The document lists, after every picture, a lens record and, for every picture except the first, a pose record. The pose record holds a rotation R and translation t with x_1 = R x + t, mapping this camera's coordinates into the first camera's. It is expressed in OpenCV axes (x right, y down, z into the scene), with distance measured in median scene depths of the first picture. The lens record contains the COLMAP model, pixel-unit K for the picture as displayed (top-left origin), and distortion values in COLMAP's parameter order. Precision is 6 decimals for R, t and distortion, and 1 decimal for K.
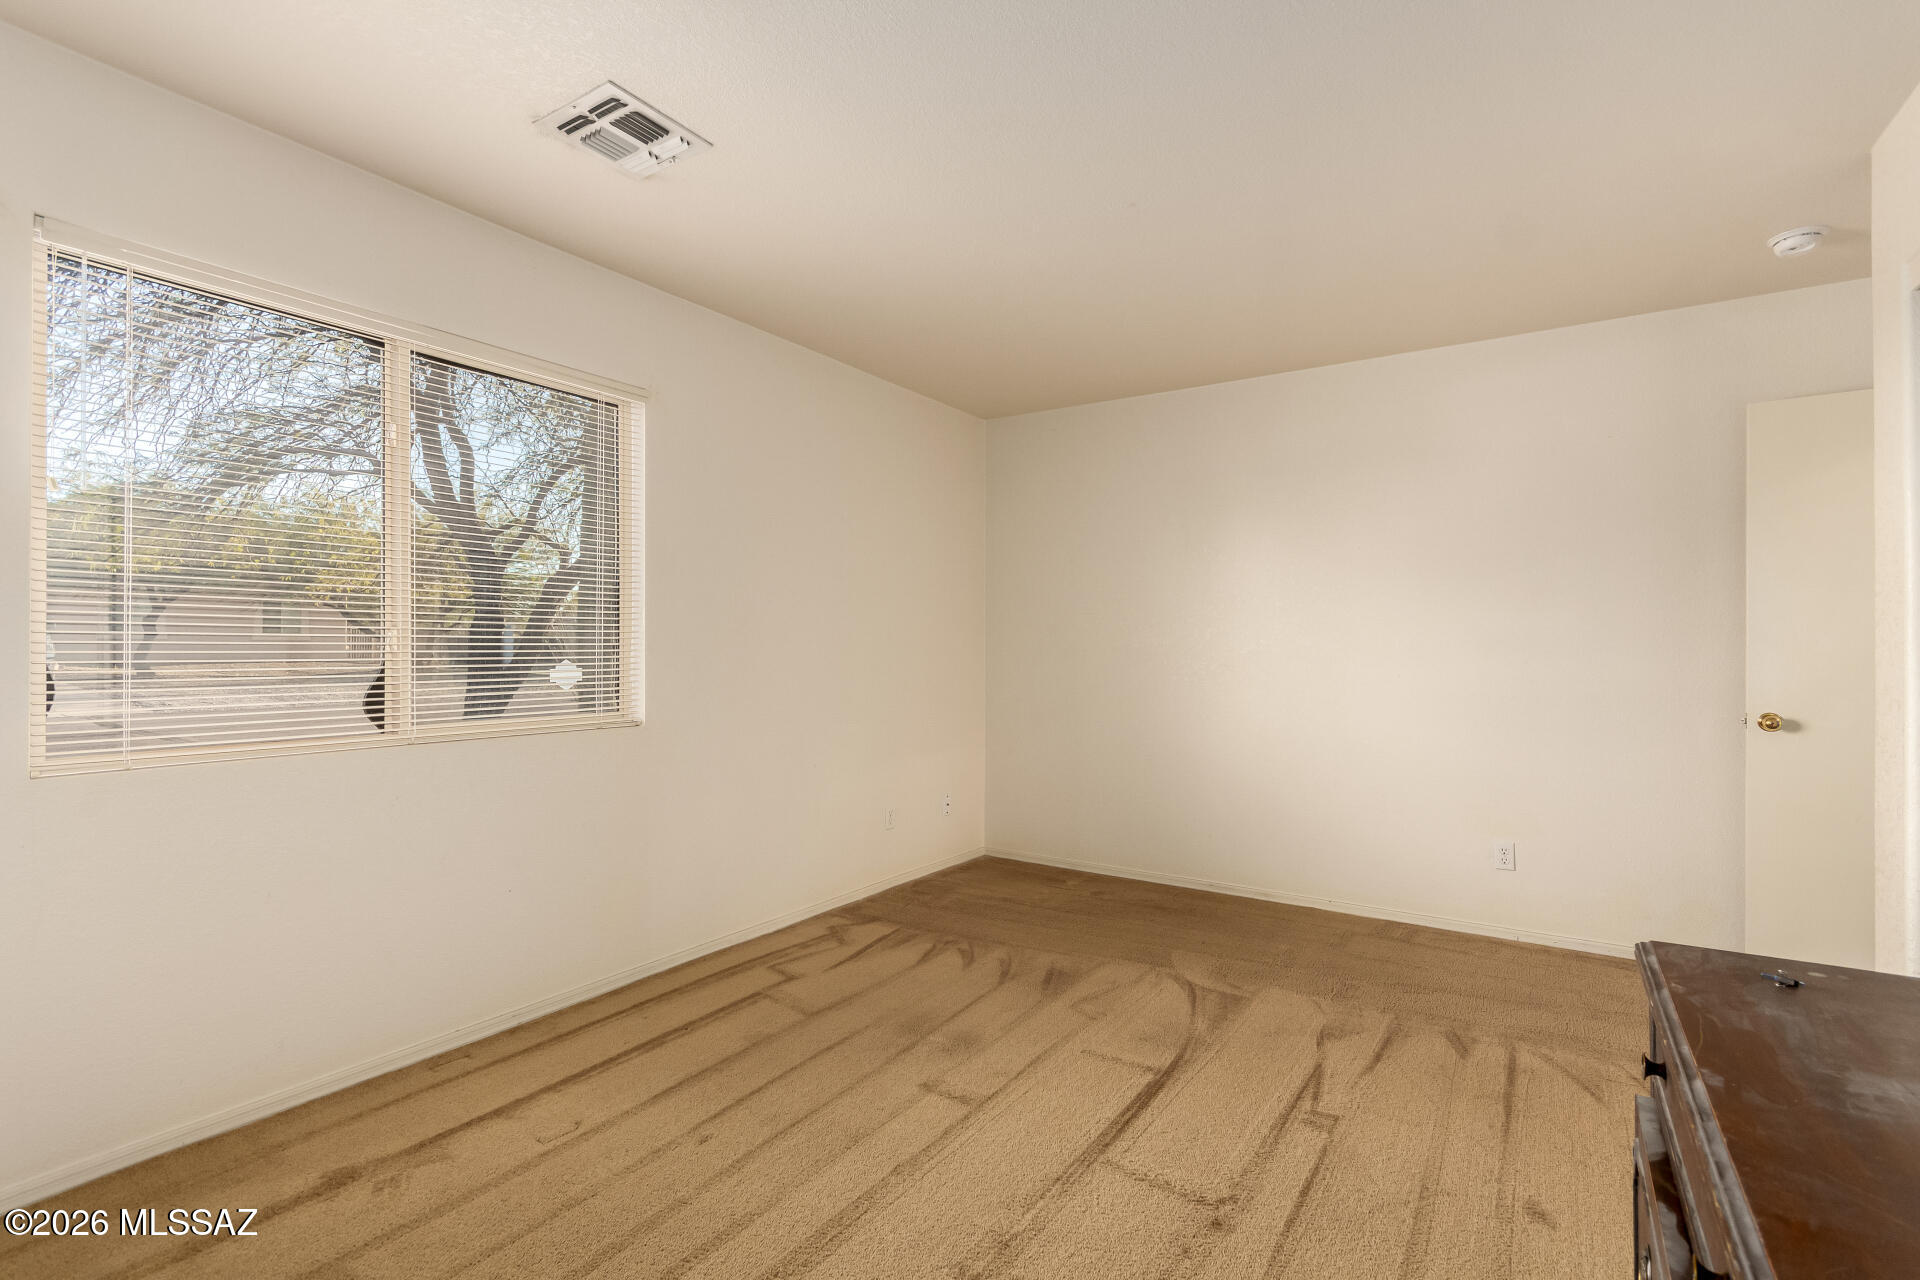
lens RADIAL K [[899.3, 0, 969.8], [0, 899.3, 643.5], [0, 0, 1]] dist [-0.001881, 0.001910]
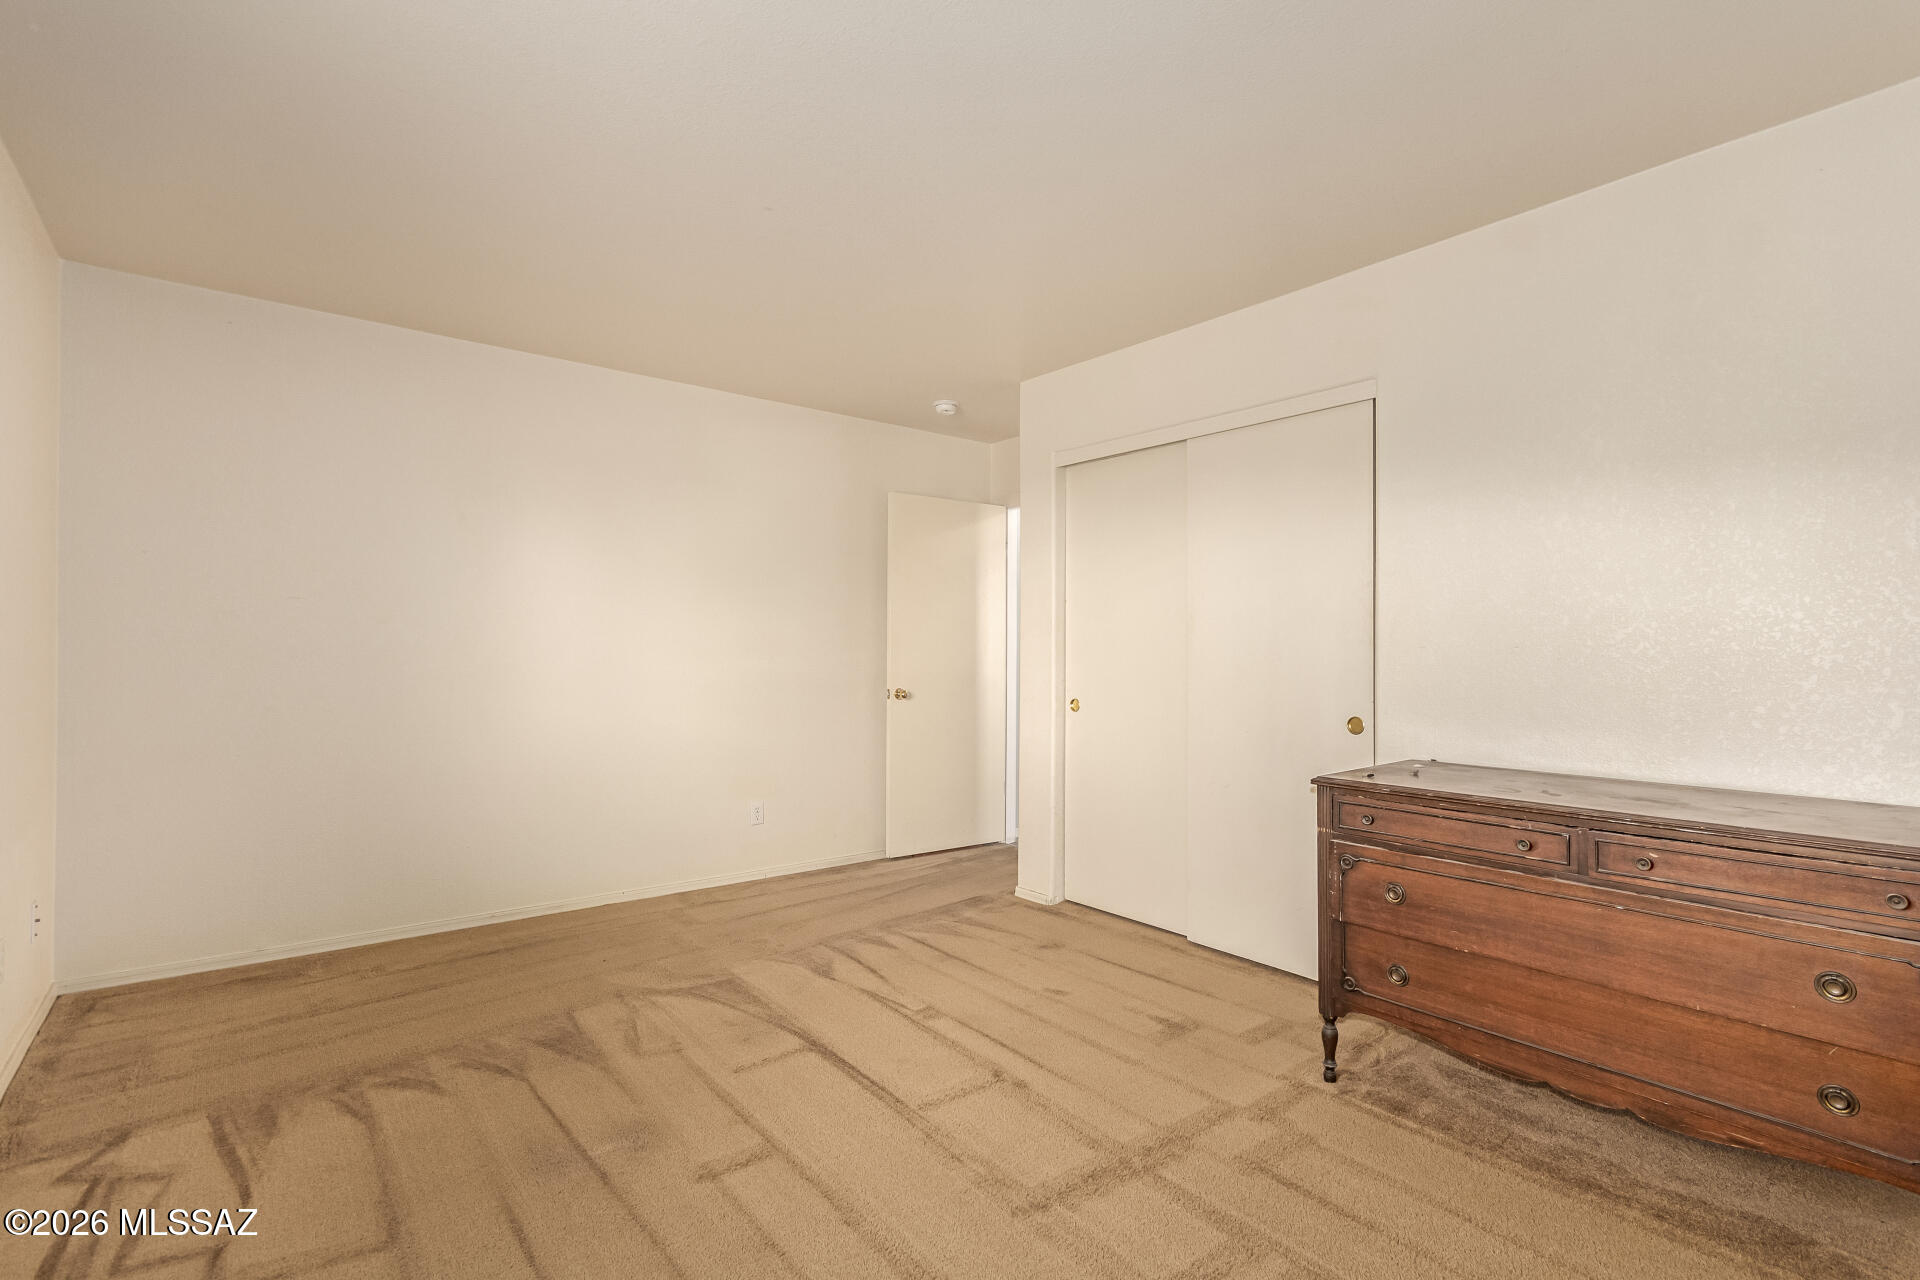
lens RADIAL K [[899.3, 0, 975.9], [0, 899.3, 643.9], [0, 0, 1]] dist [-0.001881, 0.001910]
pose [[0.287712, 0.003907, 0.957709, -0.610526], [-0.009392, 0.999955, -0.001258, -0.001517], [-0.957671, -0.008633, 0.287736, 0.412780]]
